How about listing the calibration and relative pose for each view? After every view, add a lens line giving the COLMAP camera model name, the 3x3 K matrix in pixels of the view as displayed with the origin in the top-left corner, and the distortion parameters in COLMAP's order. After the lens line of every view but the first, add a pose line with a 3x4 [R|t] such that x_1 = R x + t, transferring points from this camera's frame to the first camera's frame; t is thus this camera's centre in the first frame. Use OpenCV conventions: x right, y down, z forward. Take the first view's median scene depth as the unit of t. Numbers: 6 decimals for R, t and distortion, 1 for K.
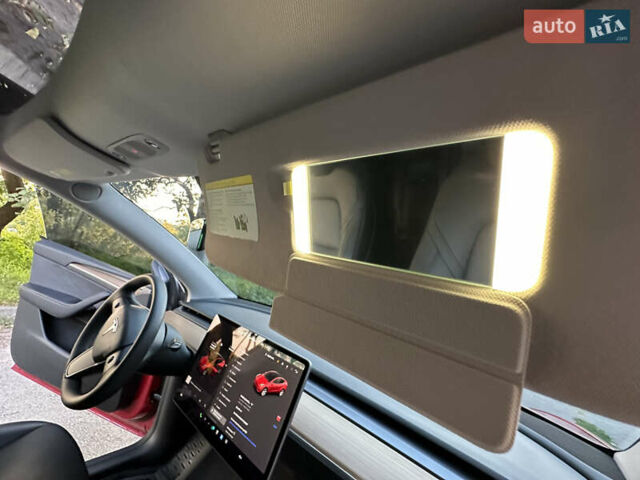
lens RADIAL K [[257.3, 0, 319.2], [0, 257.3, 238.8], [0, 0, 1]] dist [-0.003852, 0.000228]
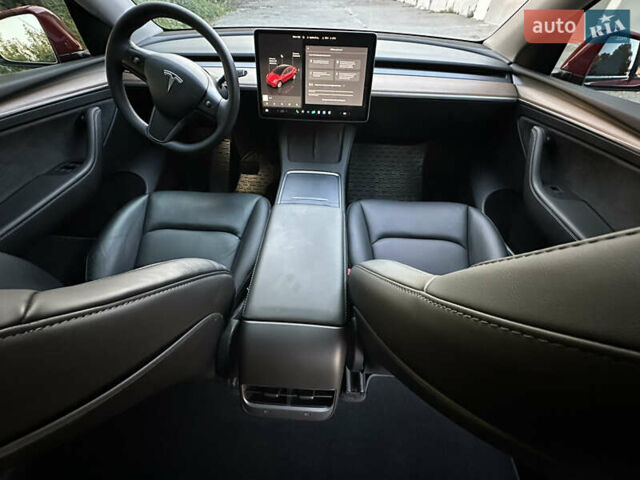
lens RADIAL K [[257.3, 0, 320.7], [0, 257.3, 238.9], [0, 0, 1]] dist [-0.003852, 0.000228]
pose [[0.808349, -0.529215, 0.257883, -1.171615], [0.090131, 0.544140, 0.834139, -0.107292], [-0.581763, -0.651032, 0.487554, -0.237428]]
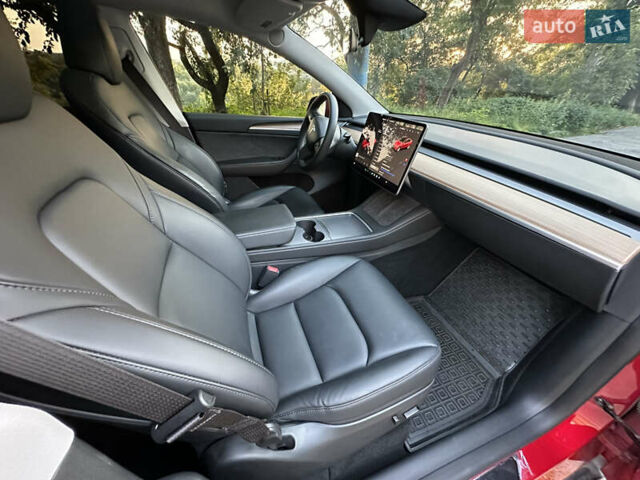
lens RADIAL K [[257.3, 0, 318.6], [0, 257.3, 240.1], [0, 0, 1]] dist [-0.003852, 0.000228]
pose [[0.827339, 0.120372, -0.548654, 0.325258], [0.208638, 0.841033, 0.499133, 0.153539], [0.521518, -0.527422, 0.670705, -0.660028]]
